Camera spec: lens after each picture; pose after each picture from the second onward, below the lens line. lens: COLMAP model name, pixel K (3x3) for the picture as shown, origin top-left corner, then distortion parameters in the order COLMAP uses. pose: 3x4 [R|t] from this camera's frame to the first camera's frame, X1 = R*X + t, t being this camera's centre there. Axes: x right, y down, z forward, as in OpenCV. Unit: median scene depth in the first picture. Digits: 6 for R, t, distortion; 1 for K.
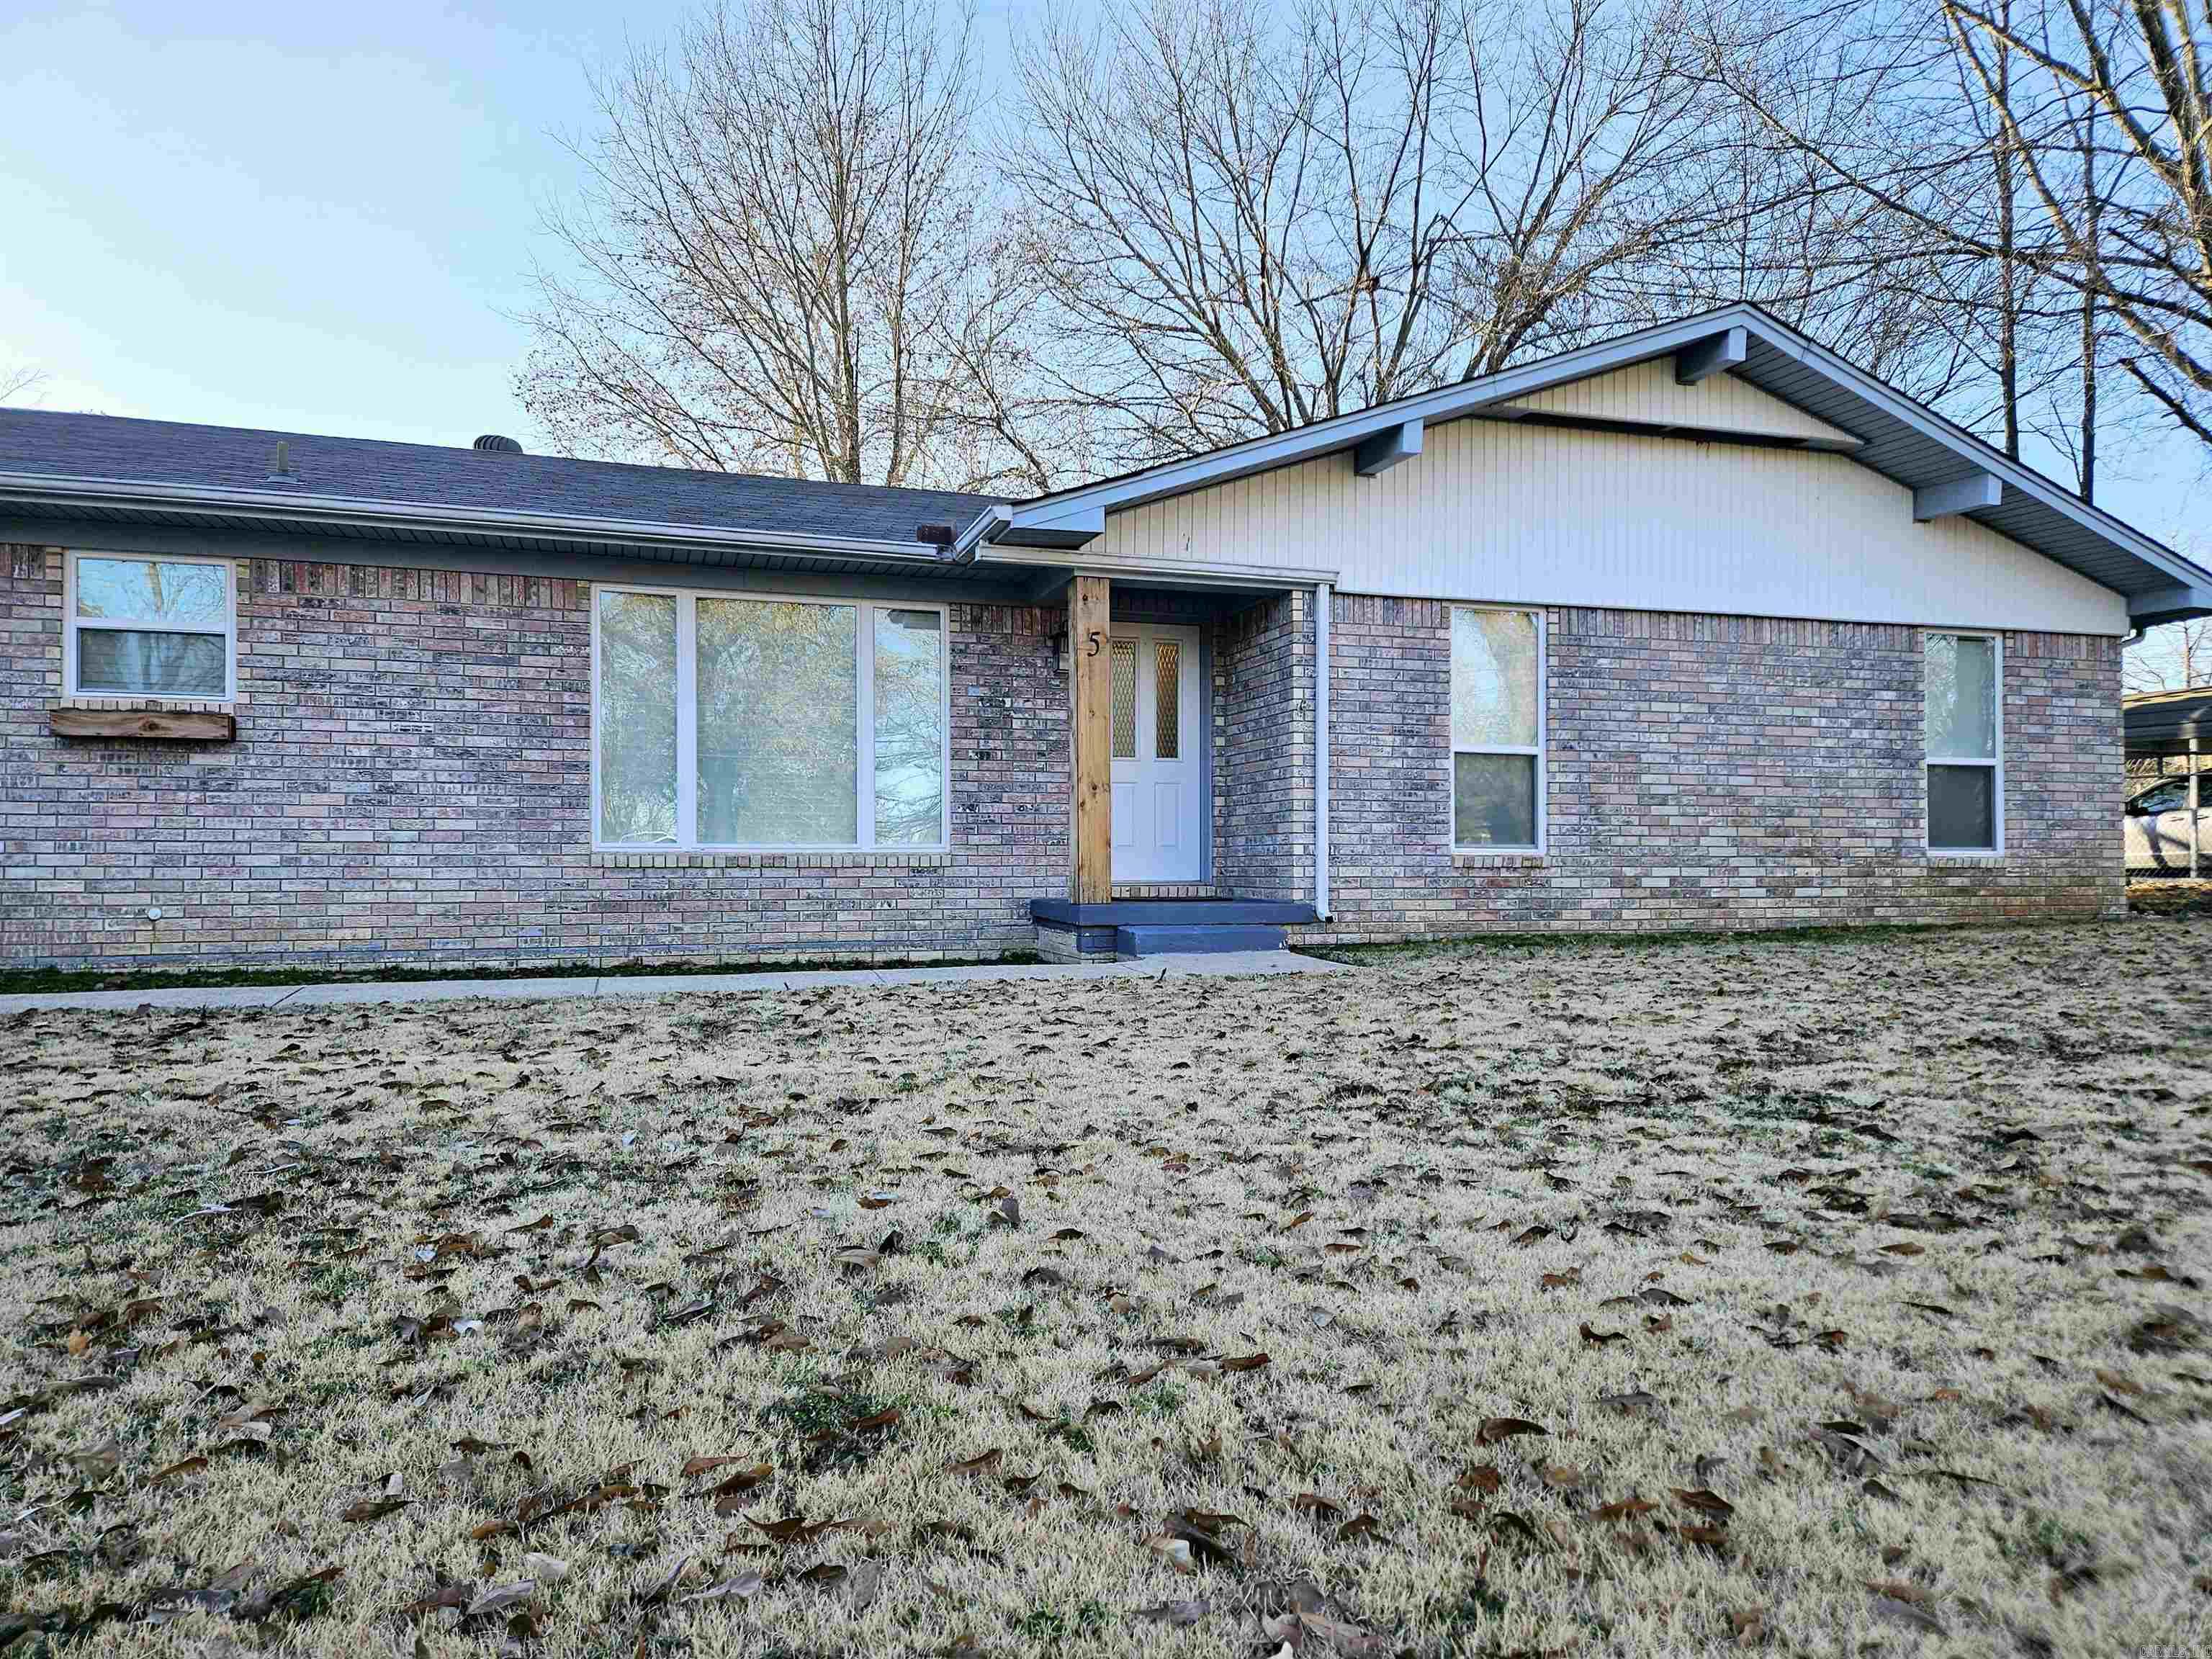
lens RADIAL K [[1470.0, 0, 1106.4], [0, 1470.0, 835.3], [0, 0, 1]] dist [0.028390, -0.001173]
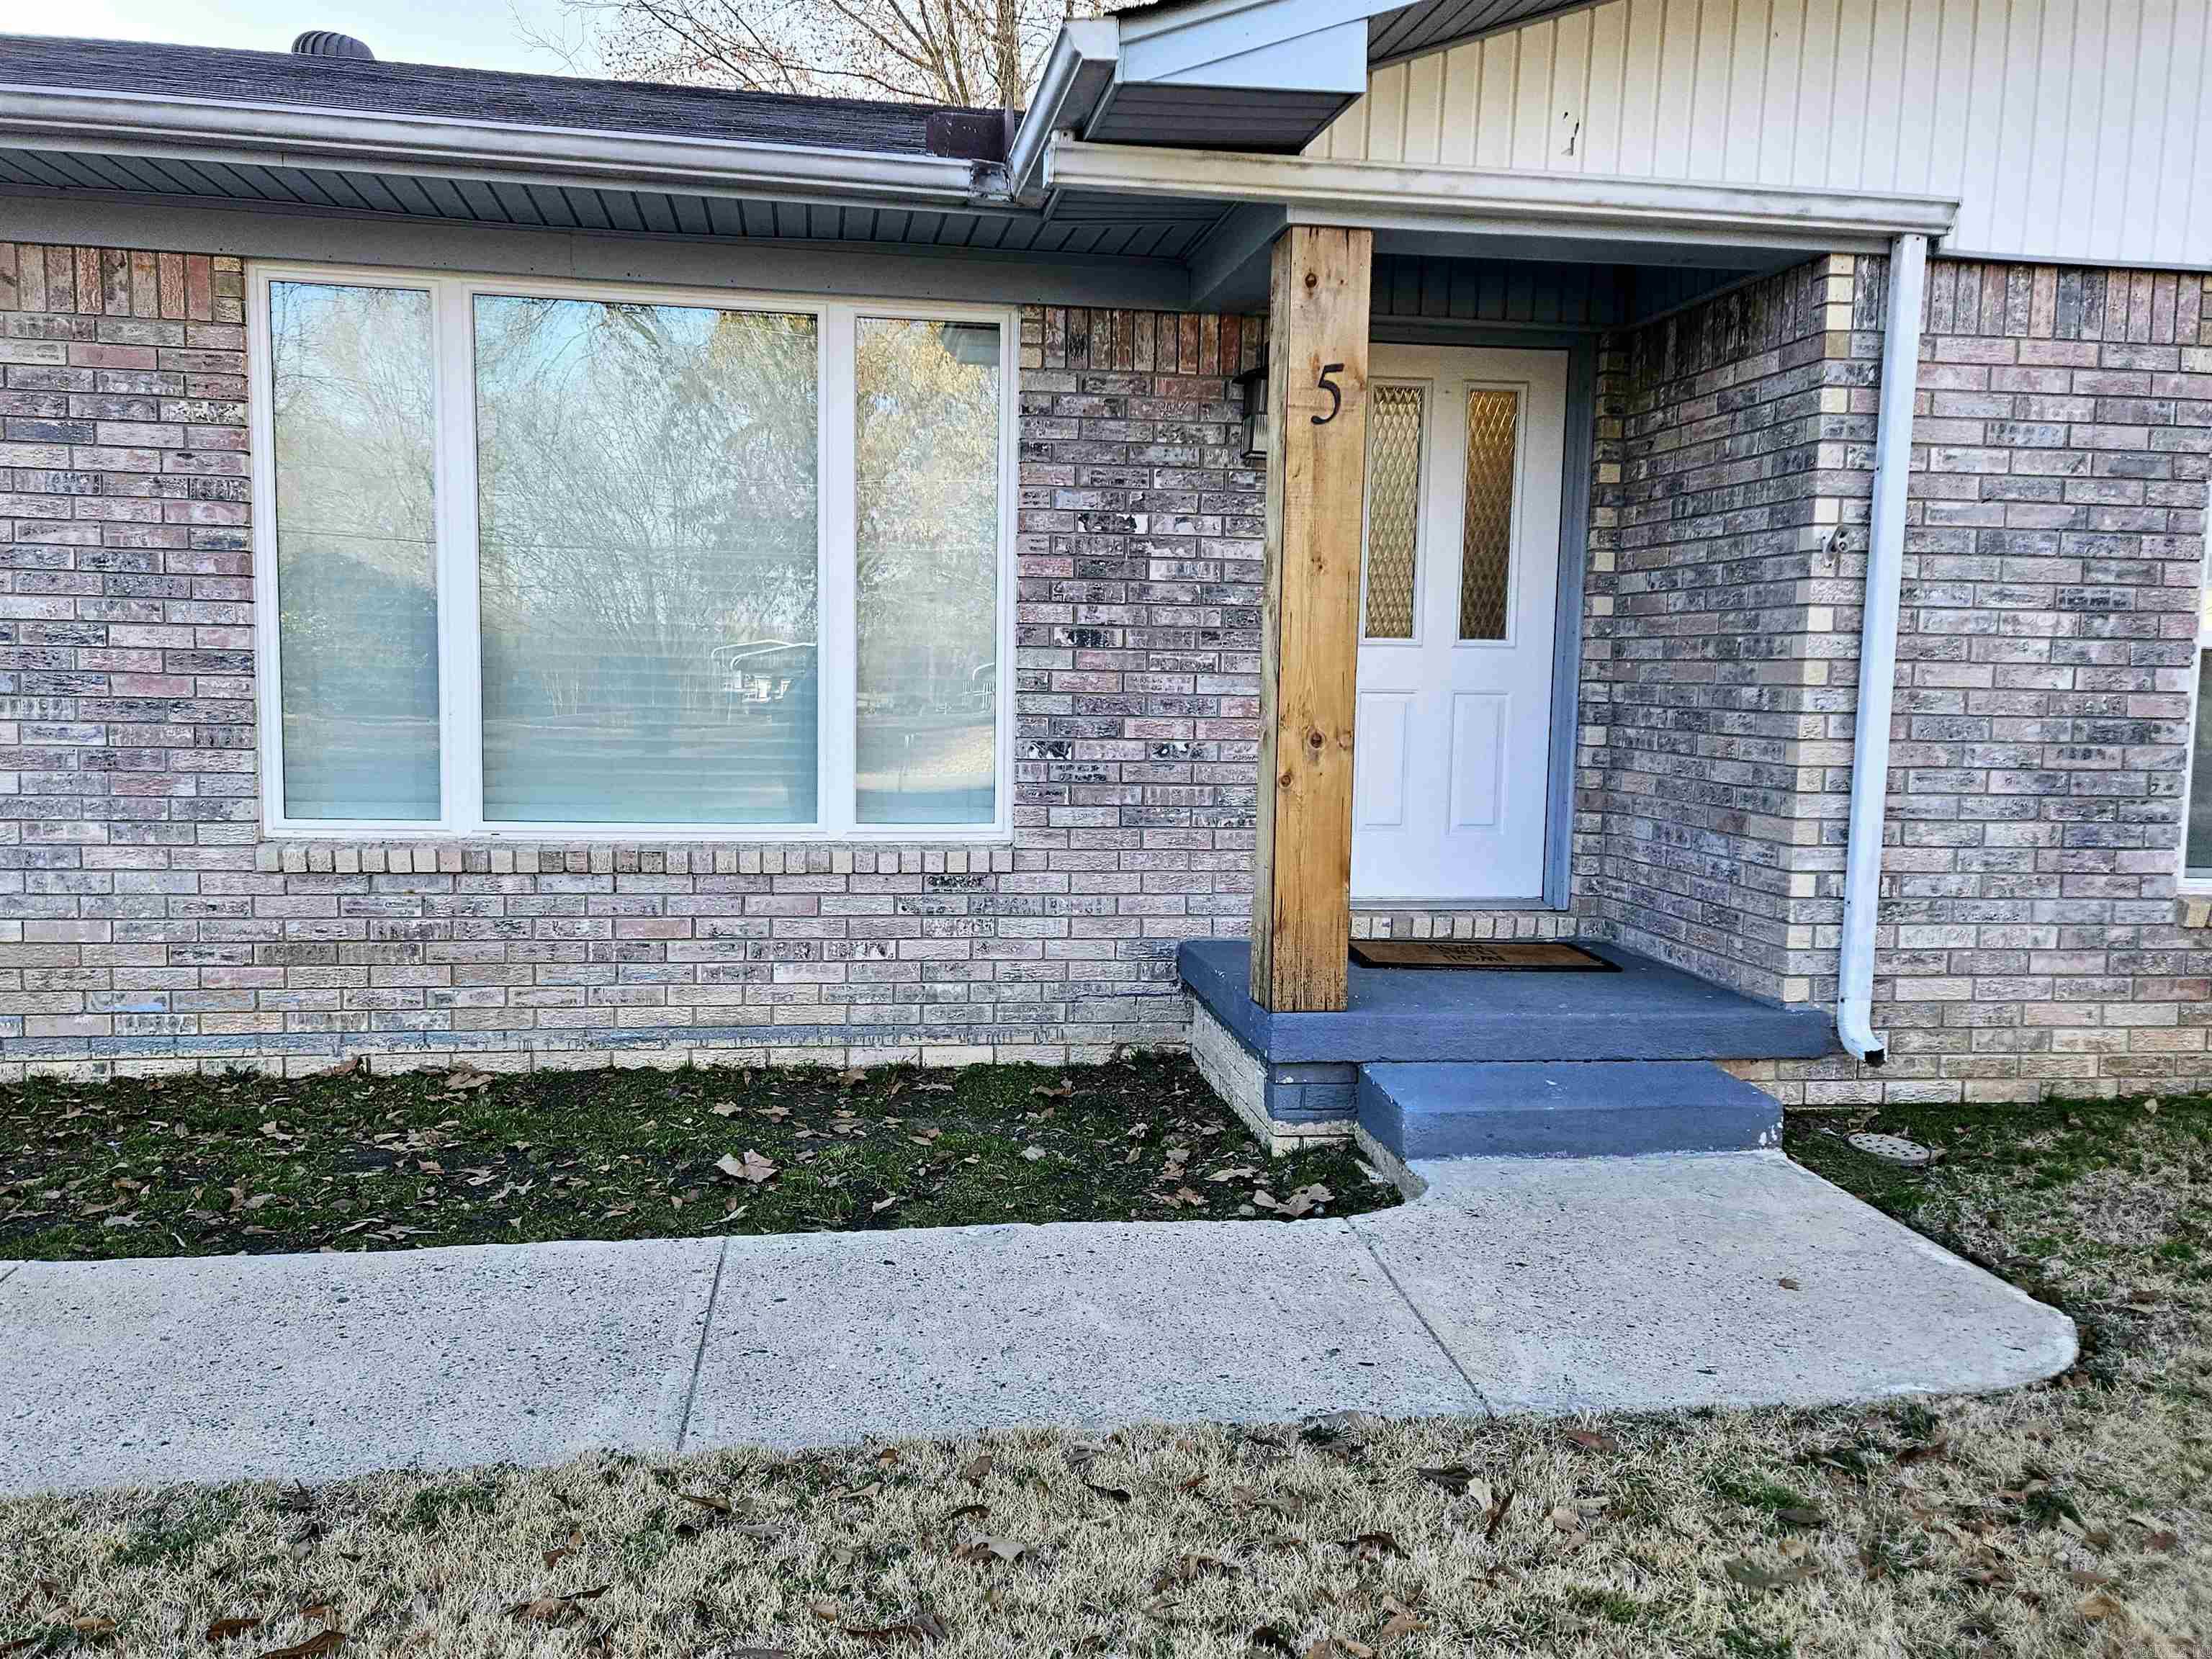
lens RADIAL K [[1779.5, 0, 1056.7], [0, 1779.5, 831.0], [0, 0, 1]] dist [0.056030, -0.032219]
pose [[0.986390, 0.034758, -0.160708, 0.001037], [-0.016314, 0.993267, 0.114690, -0.060453], [0.163612, -0.110508, 0.980316, 0.450247]]
